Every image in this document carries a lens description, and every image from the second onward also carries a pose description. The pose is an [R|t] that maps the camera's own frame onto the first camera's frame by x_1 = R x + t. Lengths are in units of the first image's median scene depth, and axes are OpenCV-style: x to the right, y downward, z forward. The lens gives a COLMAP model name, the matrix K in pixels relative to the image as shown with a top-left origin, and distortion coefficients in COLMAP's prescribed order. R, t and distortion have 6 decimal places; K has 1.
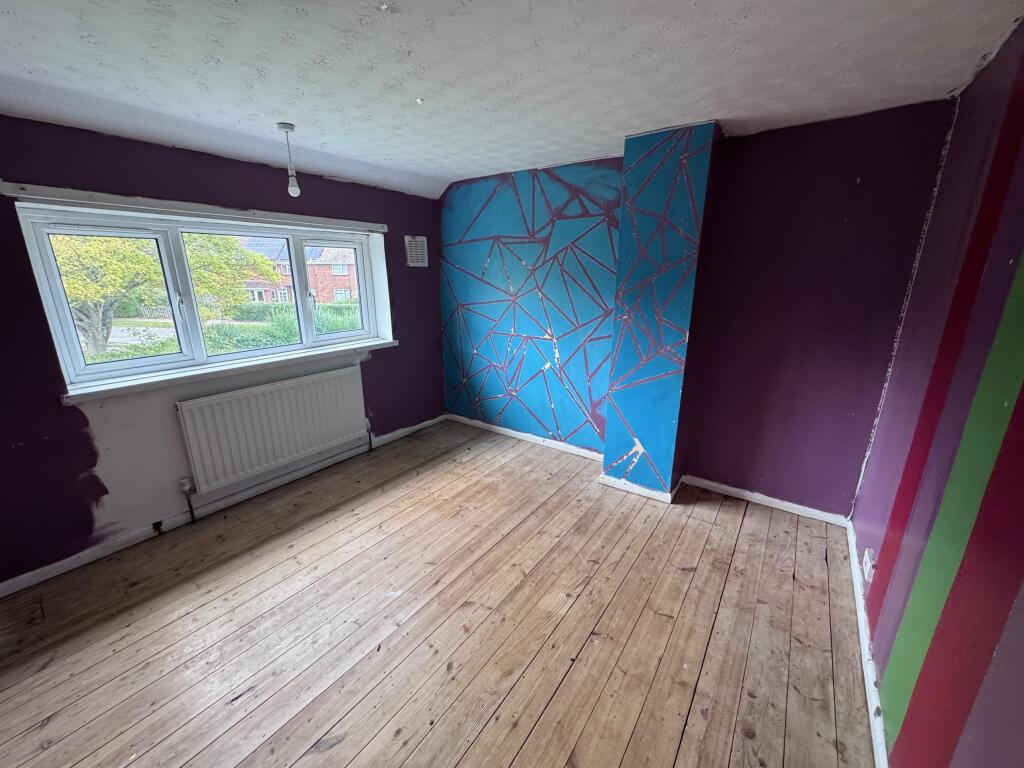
lens RADIAL K [[407.0, 0, 511.2], [0, 407.0, 383.2], [0, 0, 1]] dist [-0.002117, -0.000229]
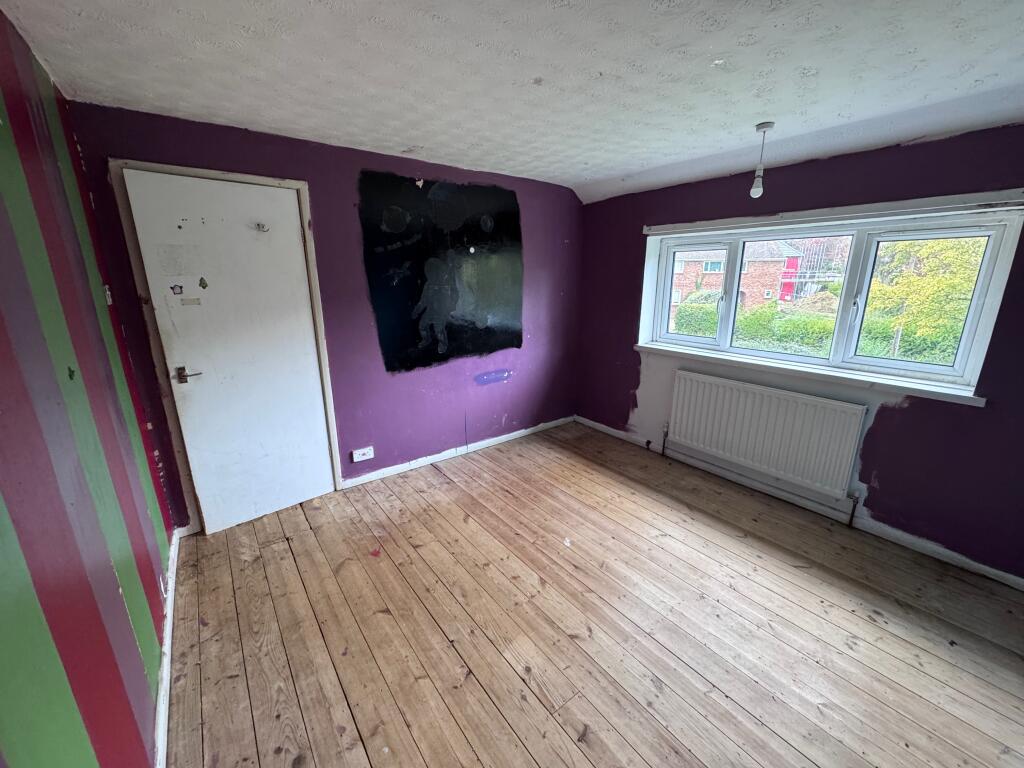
lens RADIAL K [[407.0, 0, 511.2], [0, 407.0, 383.2], [0, 0, 1]] dist [-0.002117, -0.000229]
pose [[-0.294108, 0.244767, -0.923899, 0.643762], [-0.251619, 0.912724, 0.321905, -0.217210], [0.922056, 0.327146, -0.206852, 0.800197]]
